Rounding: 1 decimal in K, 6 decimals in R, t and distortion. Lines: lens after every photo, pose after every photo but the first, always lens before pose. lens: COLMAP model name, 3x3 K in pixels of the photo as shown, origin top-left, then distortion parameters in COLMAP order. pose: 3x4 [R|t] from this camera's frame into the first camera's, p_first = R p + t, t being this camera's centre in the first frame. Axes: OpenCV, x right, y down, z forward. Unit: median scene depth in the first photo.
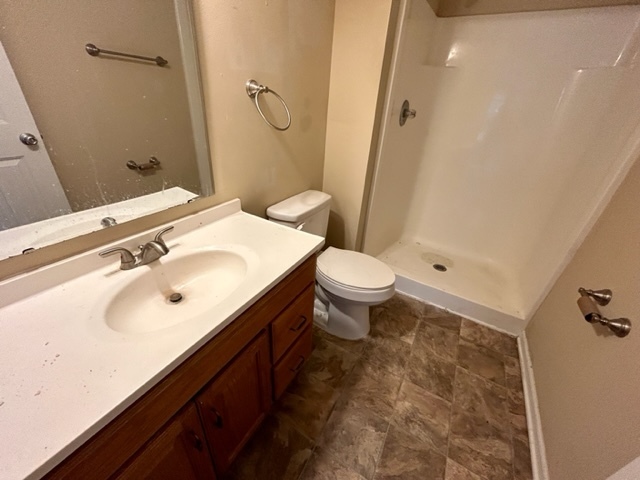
lens RADIAL K [[257.4, 0, 320.5], [0, 257.4, 238.6], [0, 0, 1]] dist [0.001268, -0.000157]
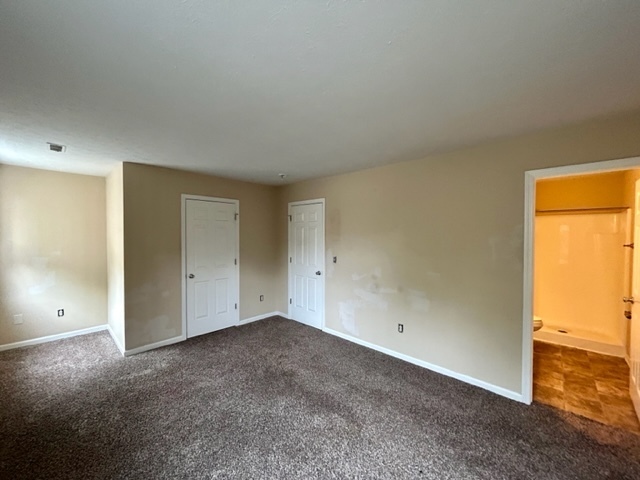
lens RADIAL K [[257.4, 0, 320.5], [0, 257.4, 238.6], [0, 0, 1]] dist [0.001268, -0.000157]
pose [[0.973277, -0.060781, -0.221444, -1.054780], [-0.049217, 0.886711, -0.459696, 0.649457], [0.224298, 0.458311, 0.860024, -1.718964]]
